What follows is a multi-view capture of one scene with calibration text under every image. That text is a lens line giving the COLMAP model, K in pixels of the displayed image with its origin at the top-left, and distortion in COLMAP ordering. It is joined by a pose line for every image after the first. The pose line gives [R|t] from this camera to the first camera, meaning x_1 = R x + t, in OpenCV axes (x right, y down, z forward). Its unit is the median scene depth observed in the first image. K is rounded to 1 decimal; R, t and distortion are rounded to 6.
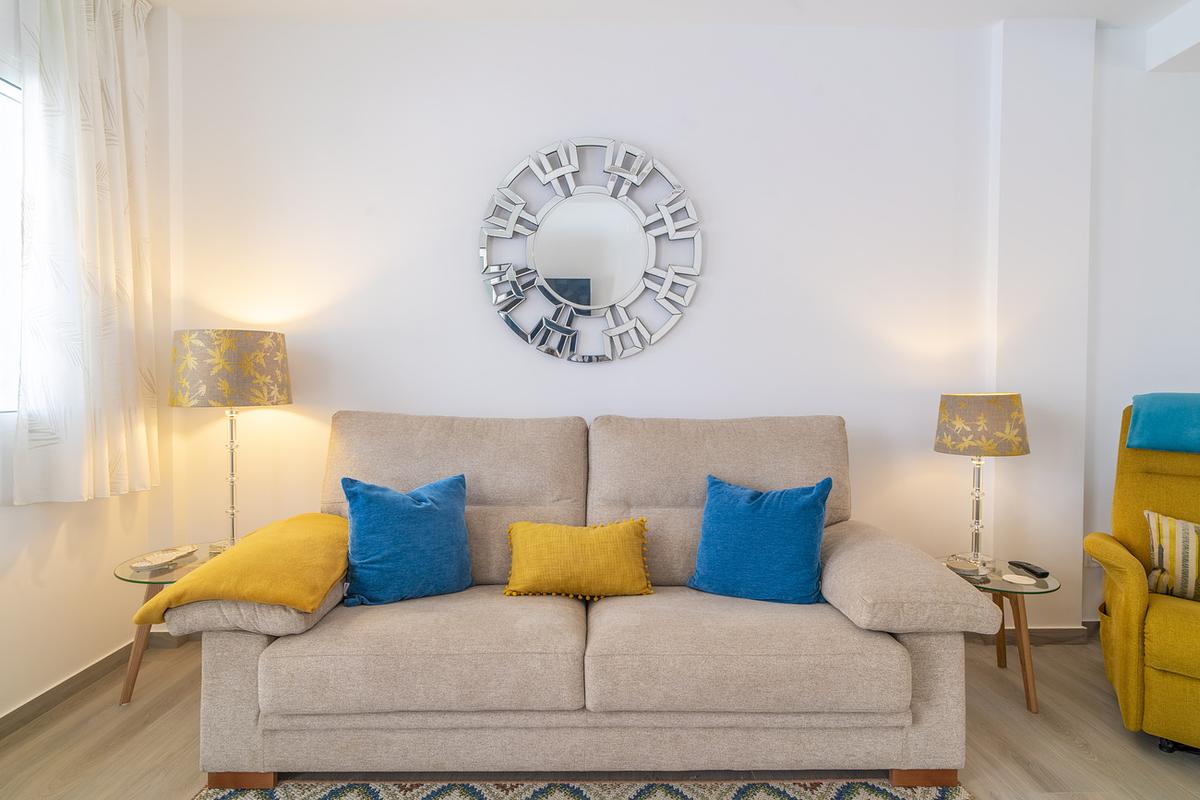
lens RADIAL K [[612.5, 0, 599.8], [0, 612.5, 399.1], [0, 0, 1]] dist [0.001571, 0.000416]
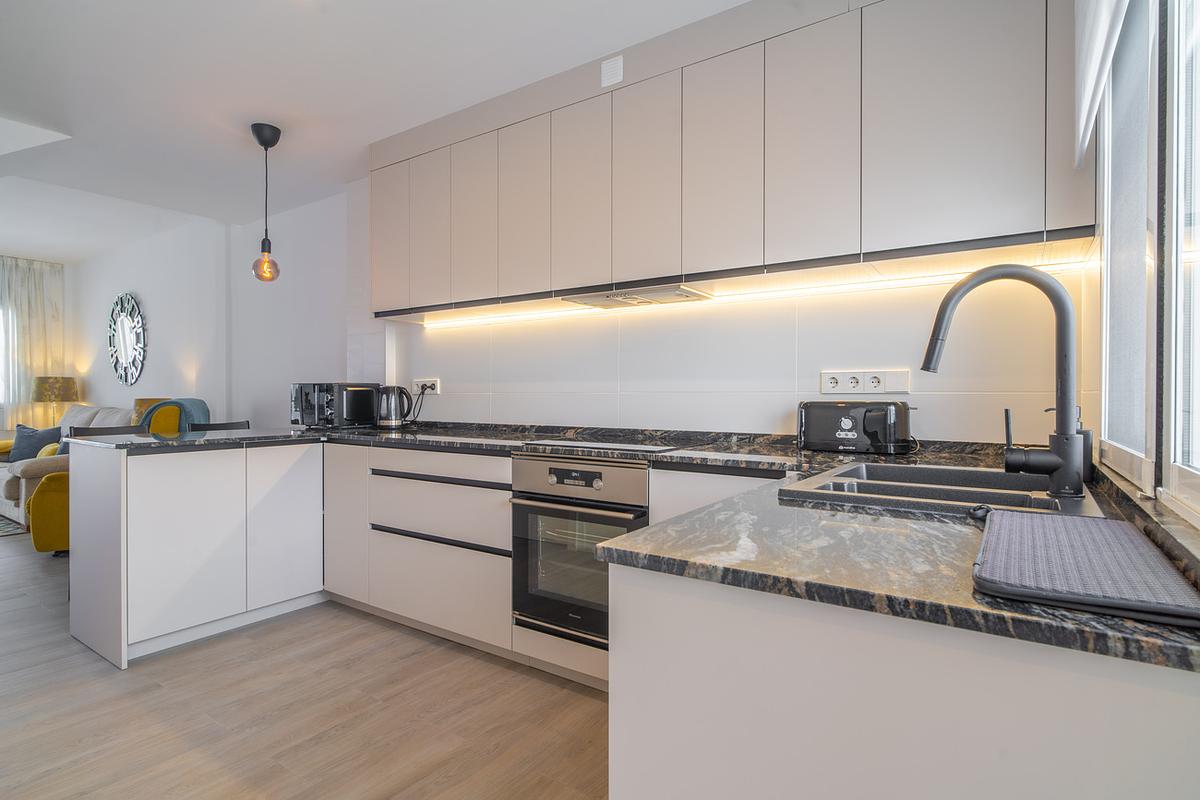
lens RADIAL K [[612.5, 0, 601.5], [0, 612.5, 395.8], [0, 0, 1]] dist [0.001571, 0.000416]
pose [[0.811093, 0.000364, -0.584917, 2.952911], [-0.012963, 0.999765, -0.017354, -0.001587], [0.584774, 0.021658, 0.810907, 0.139578]]
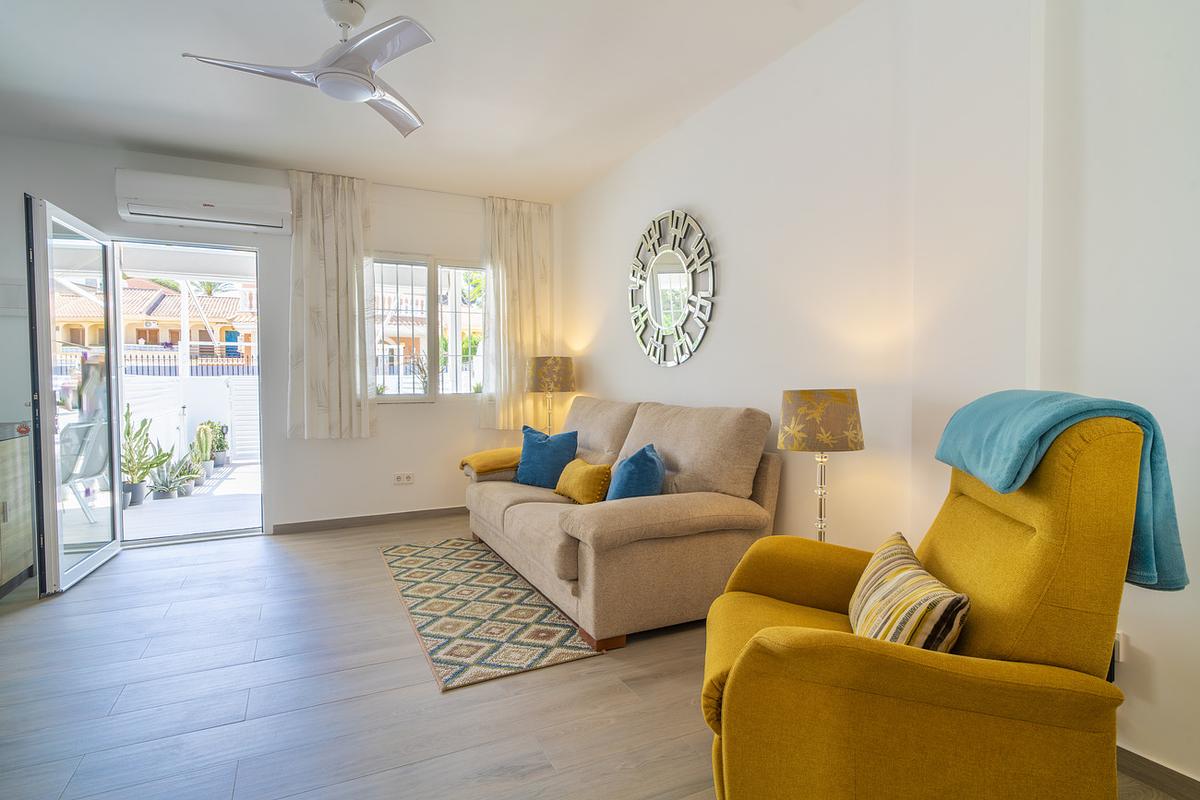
lens RADIAL K [[612.5, 0, 597.6], [0, 612.5, 400.1], [0, 0, 1]] dist [0.001571, 0.000416]
pose [[0.423191, 0.023667, -0.905731, 1.247565], [-0.019464, 0.999666, 0.017027, -0.001655], [0.905832, 0.010424, 0.423510, 0.240058]]
